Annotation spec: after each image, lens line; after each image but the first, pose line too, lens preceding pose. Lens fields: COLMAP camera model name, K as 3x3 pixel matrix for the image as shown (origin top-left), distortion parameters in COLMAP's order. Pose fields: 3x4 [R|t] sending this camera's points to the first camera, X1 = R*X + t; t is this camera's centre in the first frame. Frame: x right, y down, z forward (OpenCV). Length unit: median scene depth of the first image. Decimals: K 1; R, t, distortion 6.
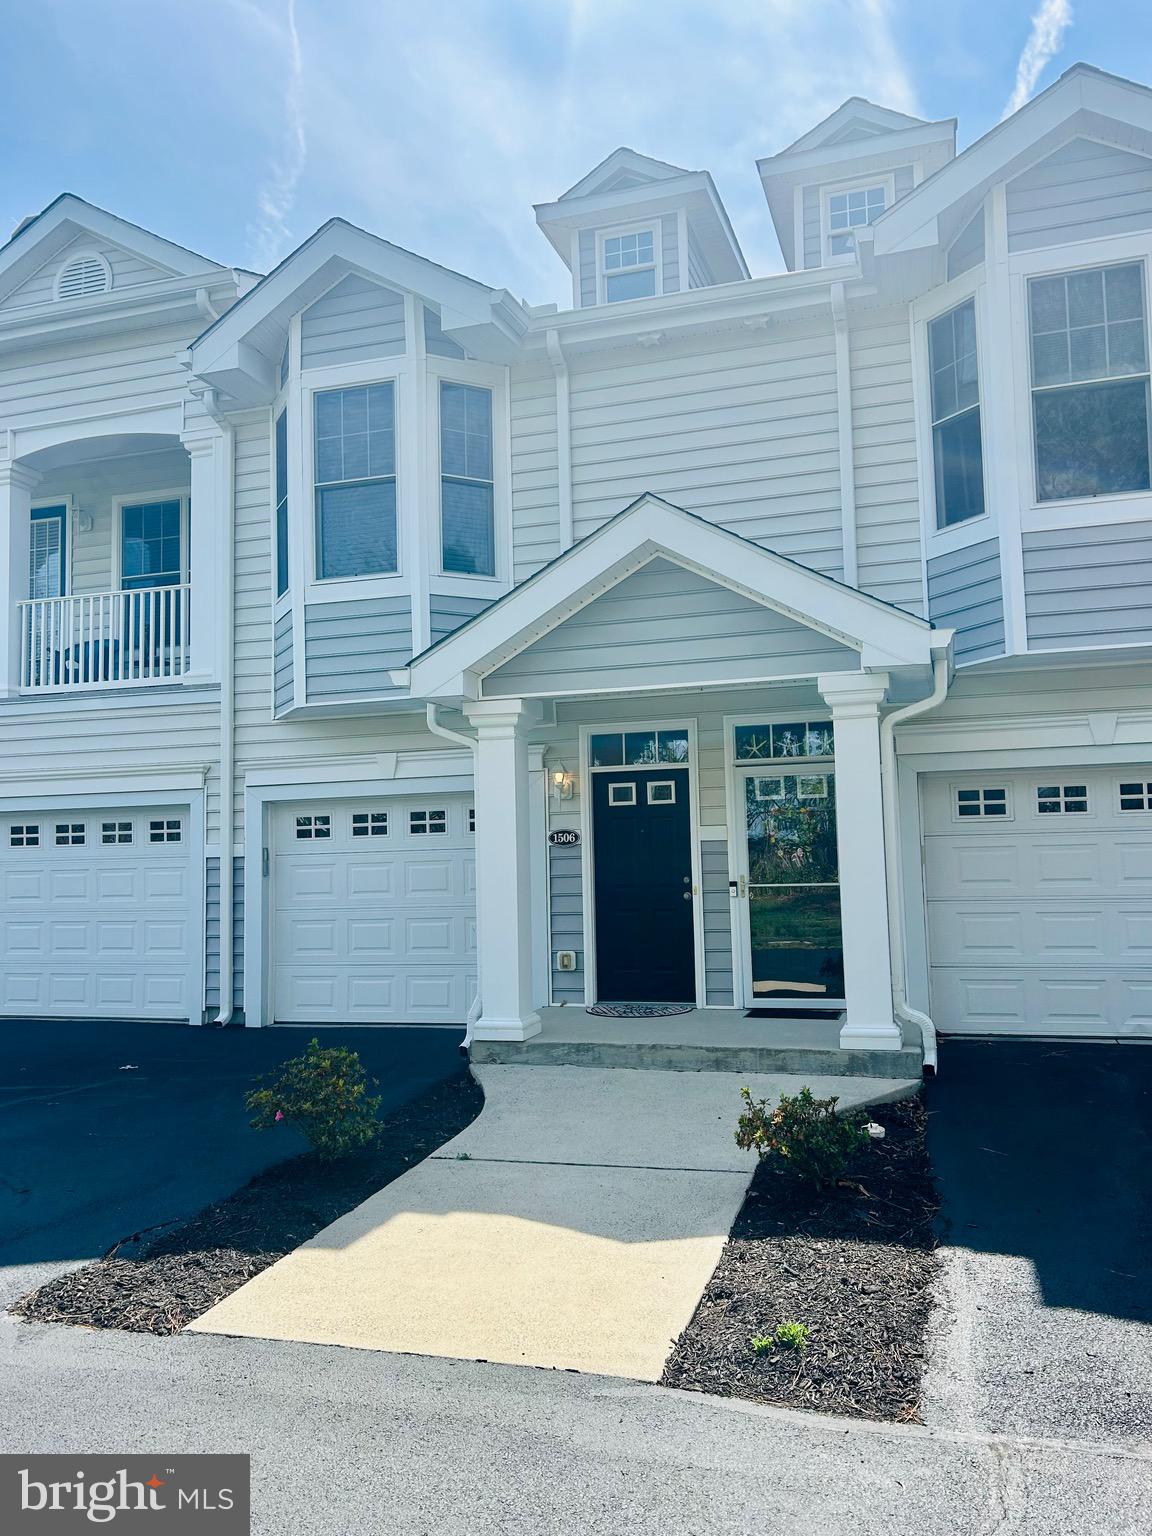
lens RADIAL K [[1159.9, 0, 585.7], [0, 1159.9, 767.5], [0, 0, 1]] dist [0.071842, -0.084757]
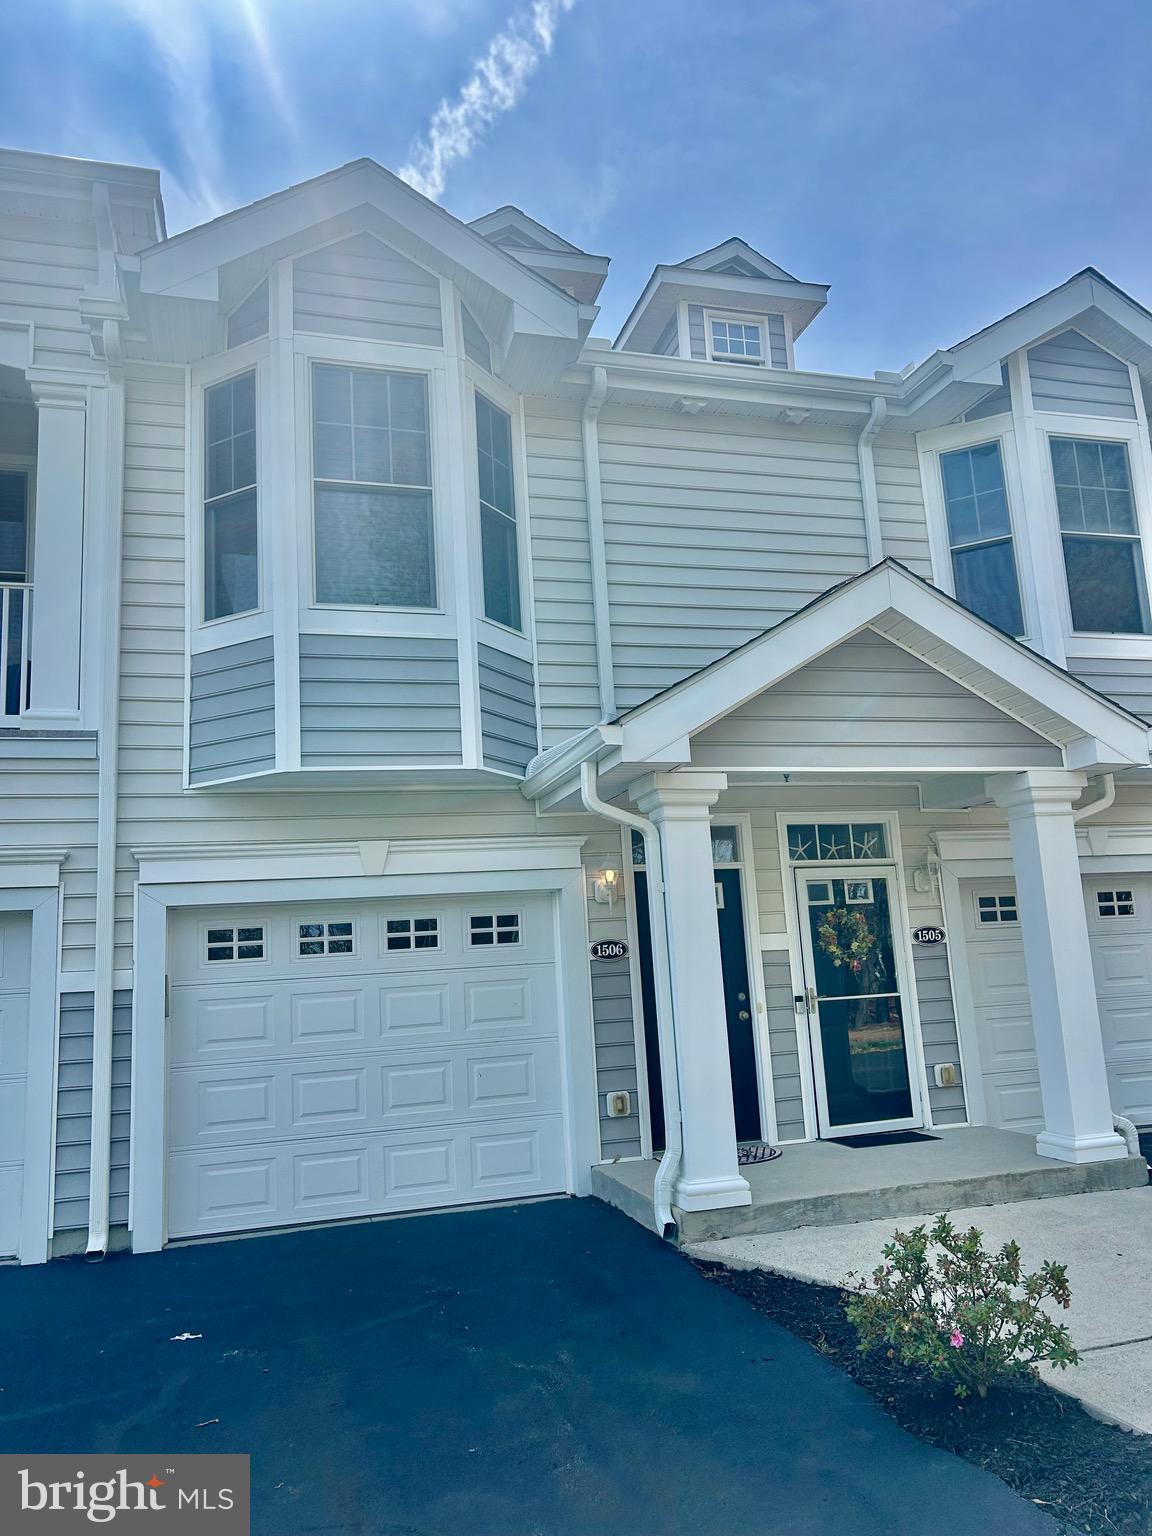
lens RADIAL K [[1159.9, 0, 583.3], [0, 1159.9, 759.8], [0, 0, 1]] dist [0.071842, -0.084757]
pose [[0.826967, 0.079162, 0.556649, -0.522788], [-0.009958, 0.991946, -0.126271, 0.031752], [-0.562162, 0.098879, 0.821095, 0.323047]]
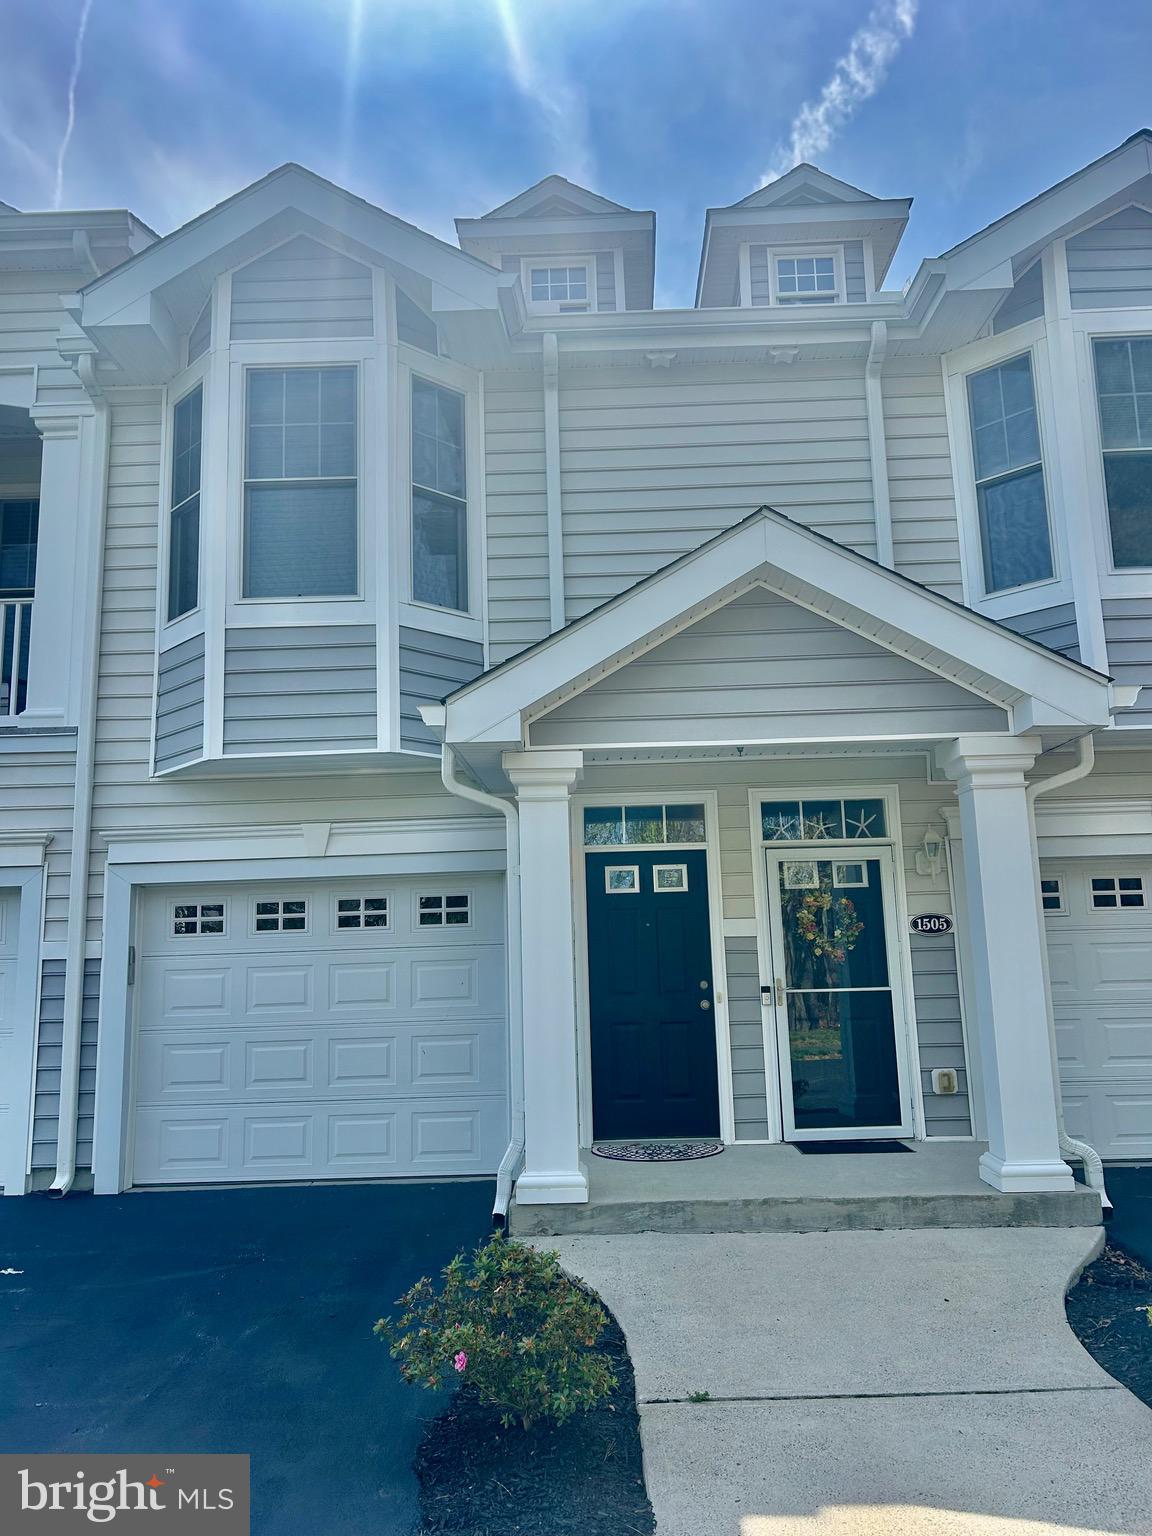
lens RADIAL K [[1159.9, 0, 564.8], [0, 1159.9, 760.4], [0, 0, 1]] dist [0.071842, -0.084757]
pose [[0.962057, 0.045379, 0.269048, -0.241904], [-0.018769, 0.994744, -0.100663, 0.023036], [-0.272202, 0.091794, 0.957852, 0.213448]]
